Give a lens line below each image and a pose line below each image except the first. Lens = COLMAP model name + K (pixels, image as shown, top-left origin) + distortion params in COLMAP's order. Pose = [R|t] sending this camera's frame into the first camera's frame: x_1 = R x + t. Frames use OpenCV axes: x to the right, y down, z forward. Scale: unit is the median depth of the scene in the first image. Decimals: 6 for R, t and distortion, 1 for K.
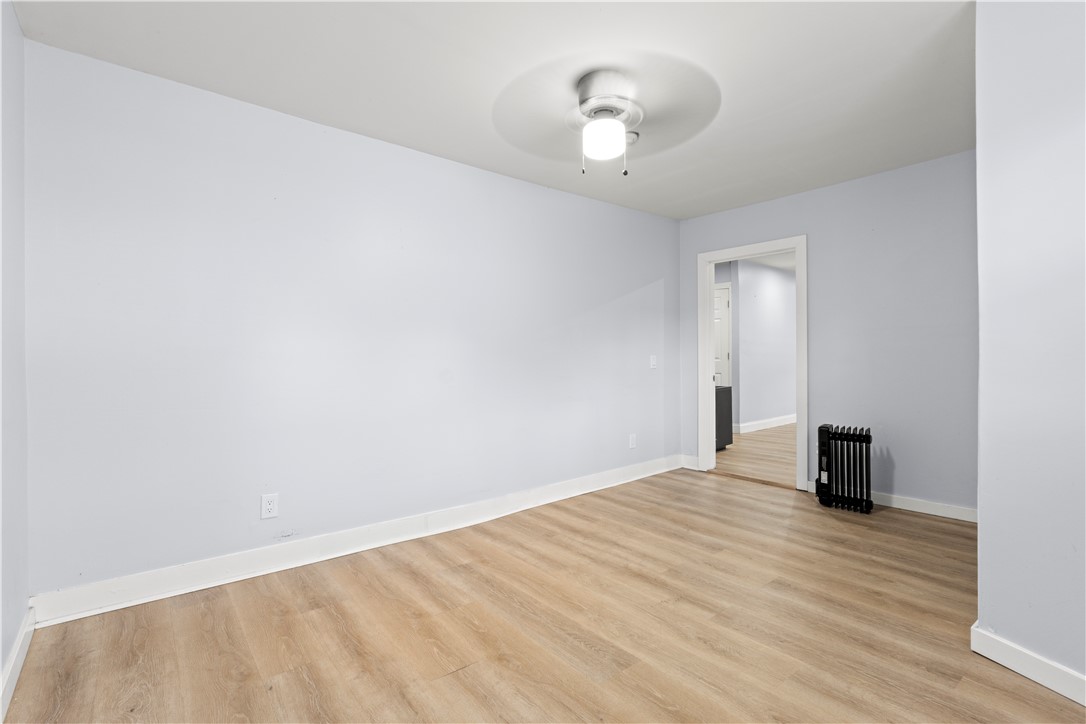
lens RADIAL K [[502.8, 0, 541.8], [0, 502.8, 357.3], [0, 0, 1]] dist [0.000305, 0.002429]
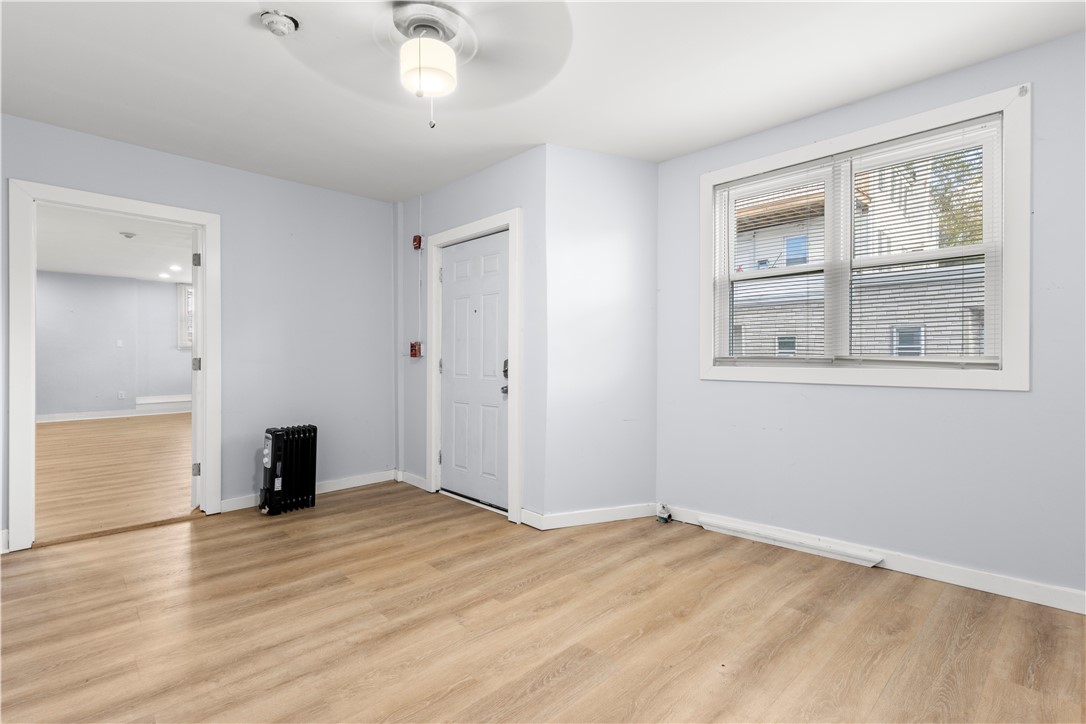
lens RADIAL K [[502.8, 0, 542.7], [0, 502.8, 363.5], [0, 0, 1]] dist [0.000305, 0.002429]
pose [[-0.079757, -0.004624, 0.996804, -0.570985], [0.000102, 0.999989, 0.004647, 0.009618], [-0.996814, 0.000472, -0.079755, 0.784344]]
